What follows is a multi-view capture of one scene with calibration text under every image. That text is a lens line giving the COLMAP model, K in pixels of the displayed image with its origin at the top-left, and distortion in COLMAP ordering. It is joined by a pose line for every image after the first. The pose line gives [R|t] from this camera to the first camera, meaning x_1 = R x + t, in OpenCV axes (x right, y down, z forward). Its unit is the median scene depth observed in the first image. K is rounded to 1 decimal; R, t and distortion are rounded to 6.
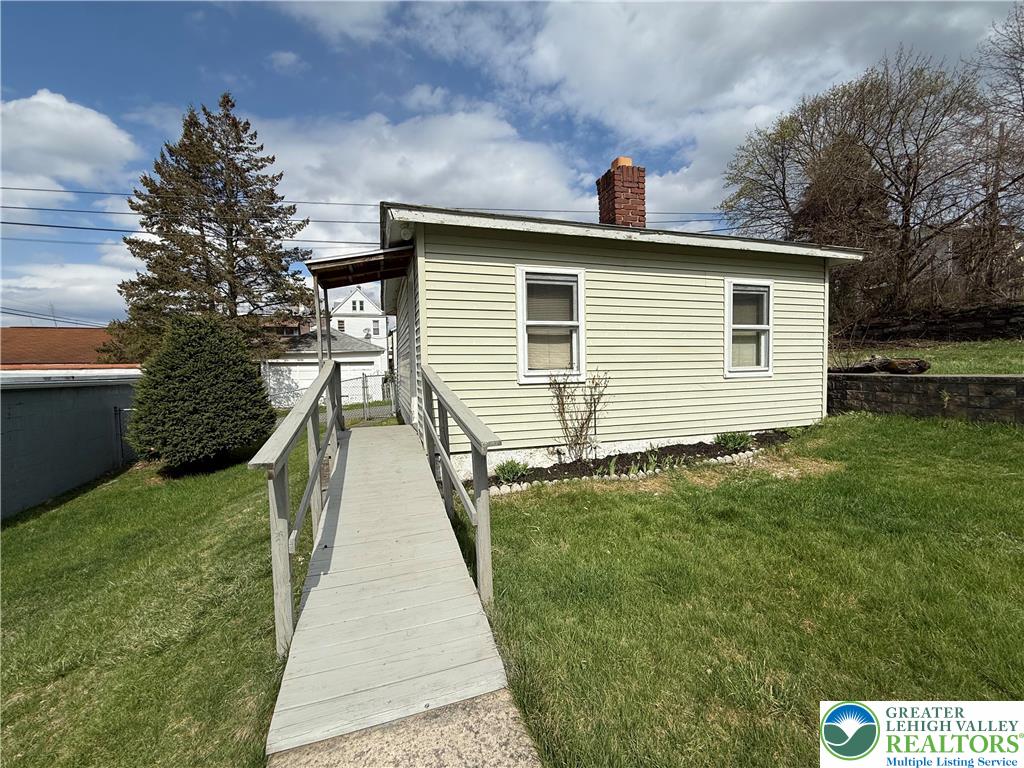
lens RADIAL K [[408.8, 0, 512.8], [0, 408.8, 386.3], [0, 0, 1]] dist [0.000847, -0.000452]
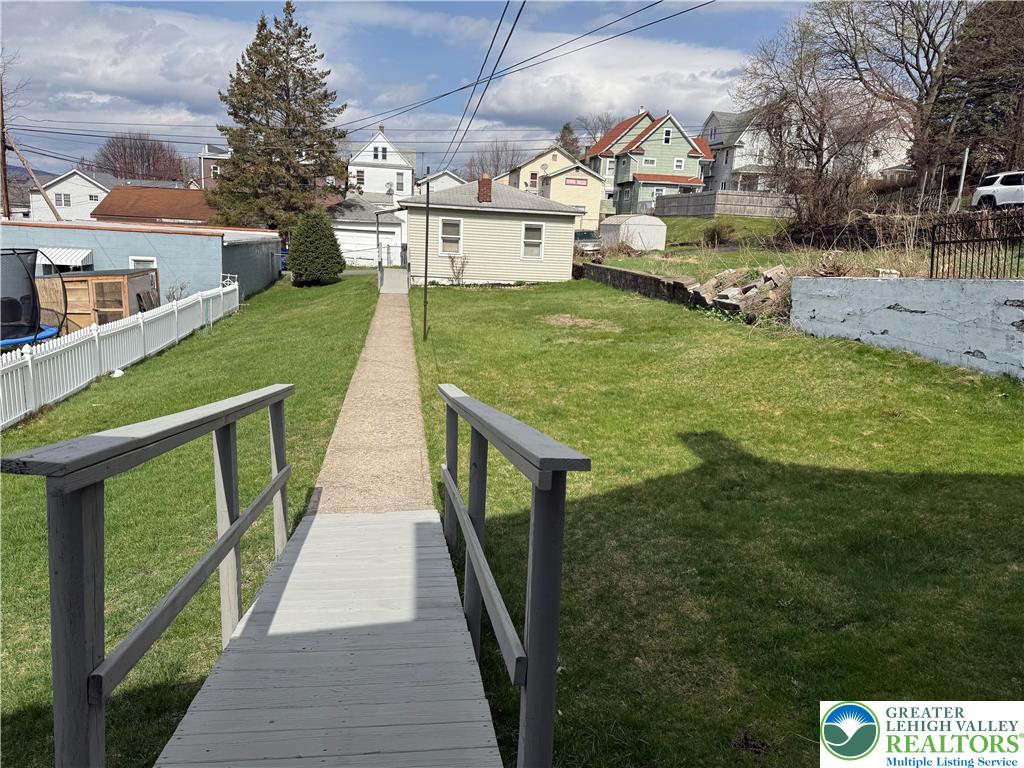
lens RADIAL K [[723.7, 0, 511.4], [0, 723.7, 380.3], [0, 0, 1]] dist [0.013989, -0.009279]
pose [[0.982865, 0.099687, -0.155047, 0.404434], [-0.074213, 0.983964, 0.162192, -0.002259], [0.168729, -0.147907, 0.974502, -1.175969]]
